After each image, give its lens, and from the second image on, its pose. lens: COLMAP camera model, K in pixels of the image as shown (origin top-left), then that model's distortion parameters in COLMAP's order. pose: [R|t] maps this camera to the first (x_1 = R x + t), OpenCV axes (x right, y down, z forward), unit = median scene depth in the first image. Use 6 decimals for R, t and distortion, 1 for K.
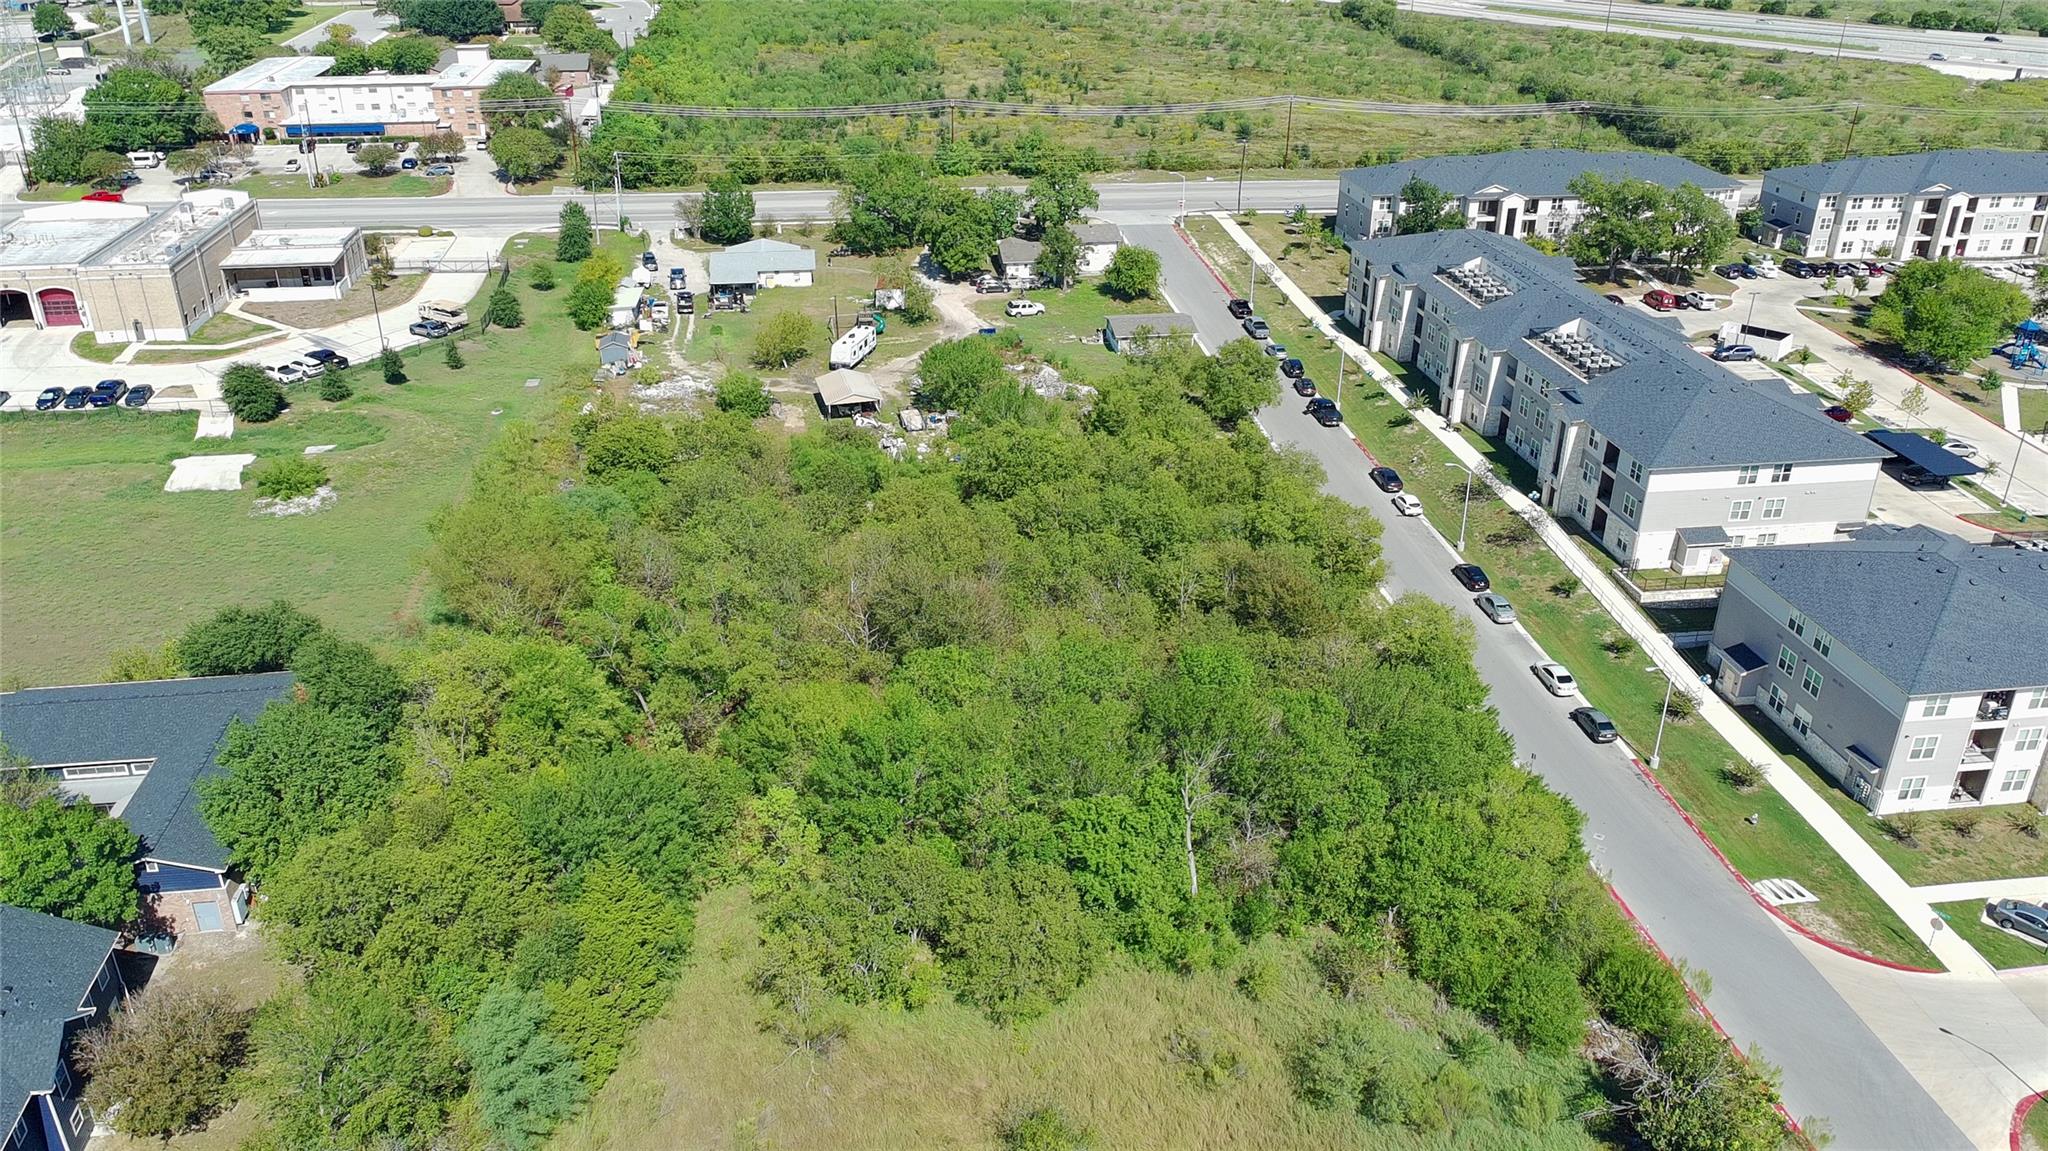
lens RADIAL K [[1555.8, 0, 1020.6], [0, 1555.8, 574.2], [0, 0, 1]] dist [-0.006572, 0.008791]
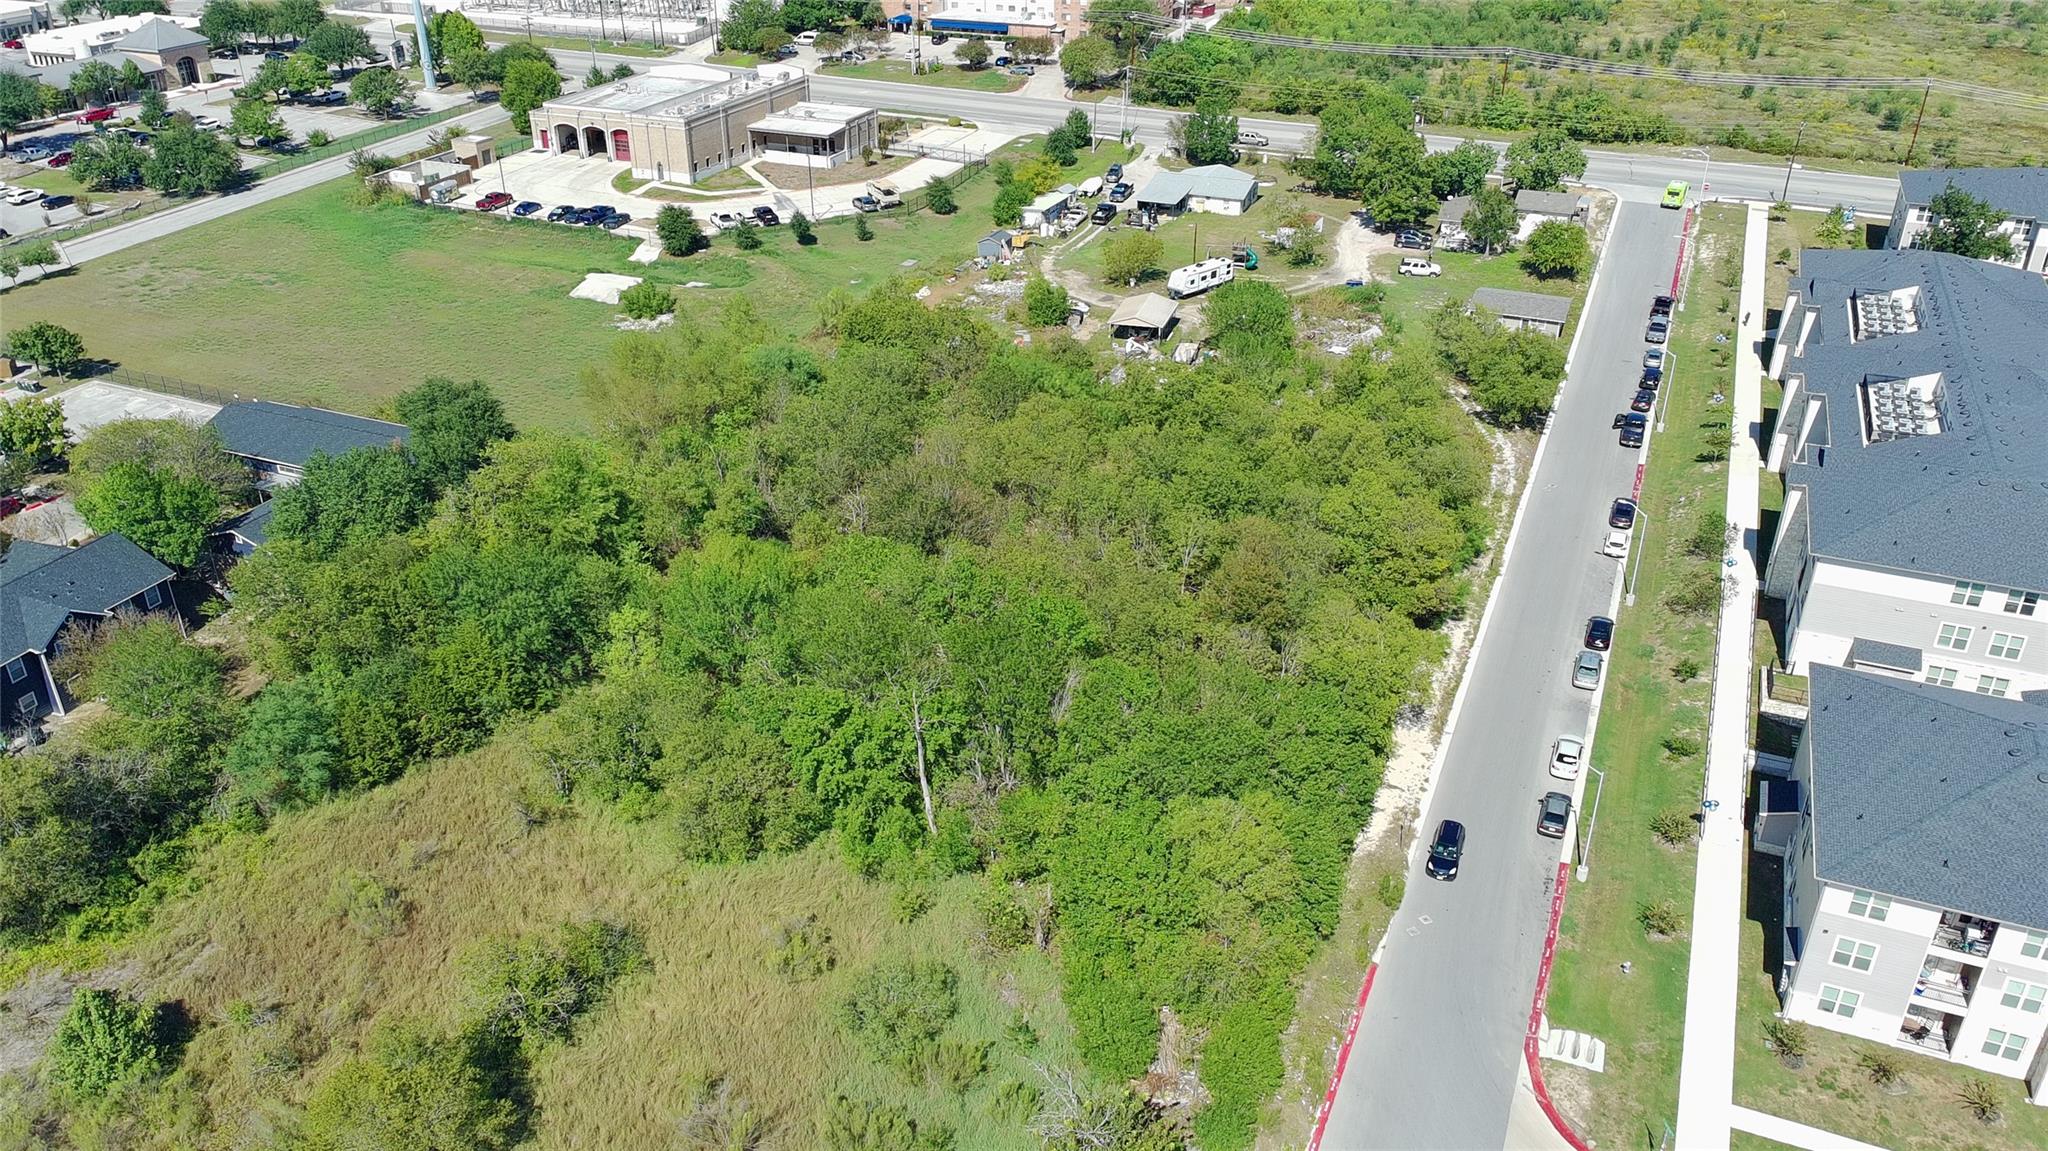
lens RADIAL K [[1557.2, 0, 1019.1], [0, 1557.2, 577.5], [0, 0, 1]] dist [-0.026619, 0.051216]
pose [[0.852868, 0.244004, -0.461605, 0.308033], [-0.224752, 0.969551, 0.097249, -0.029868], [0.471278, 0.020807, 0.881739, 0.067073]]
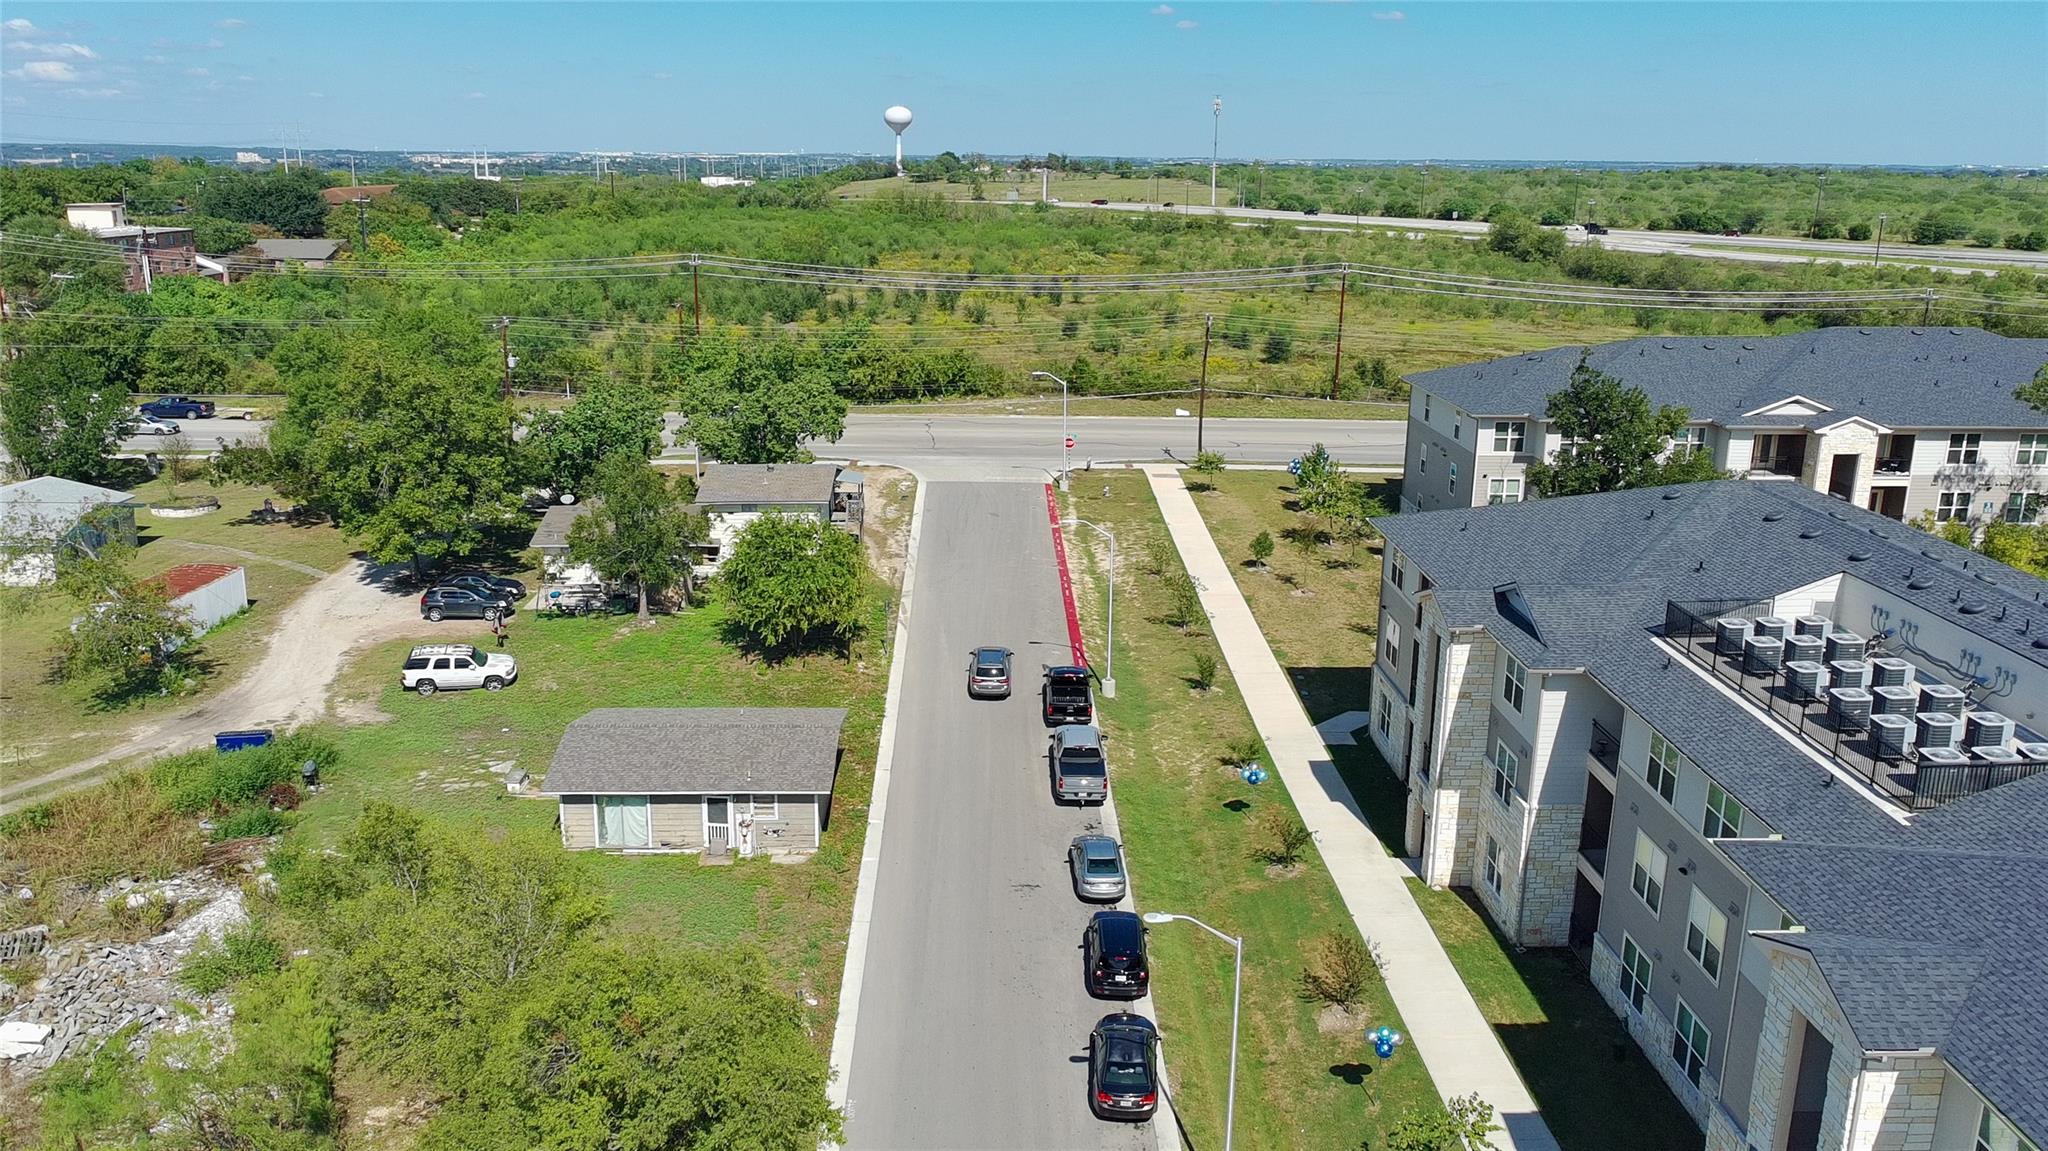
lens RADIAL K [[1545.9, 0, 1014.0], [0, 1545.9, 578.6], [0, 0, 1]] dist [0.008488, 0.003863]
pose [[0.992707, 0.035376, -0.115244, 0.189987], [-0.056243, 0.981465, -0.183203, -0.149249], [0.106627, 0.188349, 0.976297, 0.737458]]
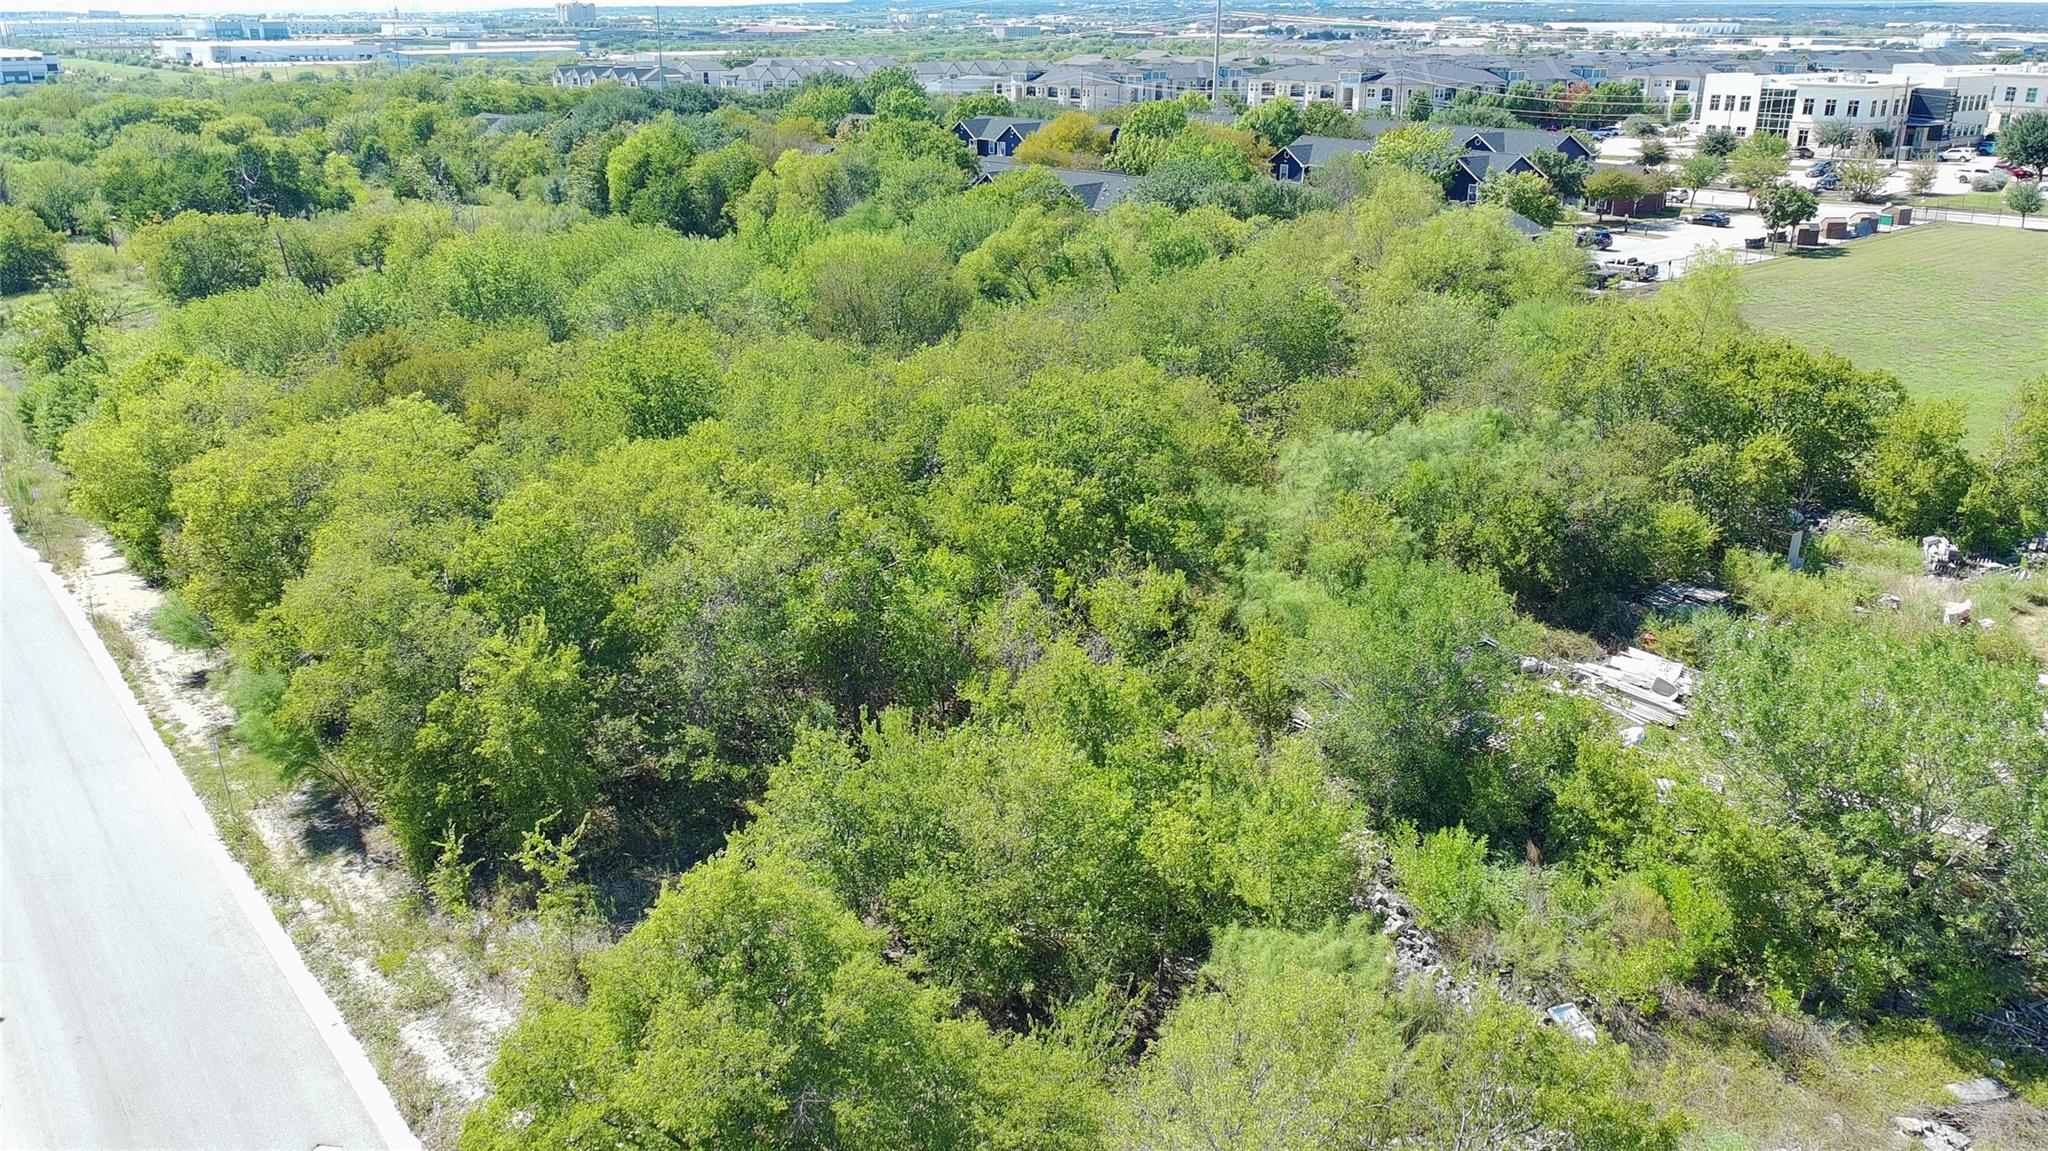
lens RADIAL K [[1558.9, 0, 1024.0], [0, 1558.9, 575.5], [0, 0, 1]] dist [-0.045877, 0.059543]
pose [[-0.863560, 0.172169, -0.473943, 0.166822], [-0.219578, 0.717714, 0.660812, -0.251805], [0.453926, 0.674718, -0.581985, 0.977471]]
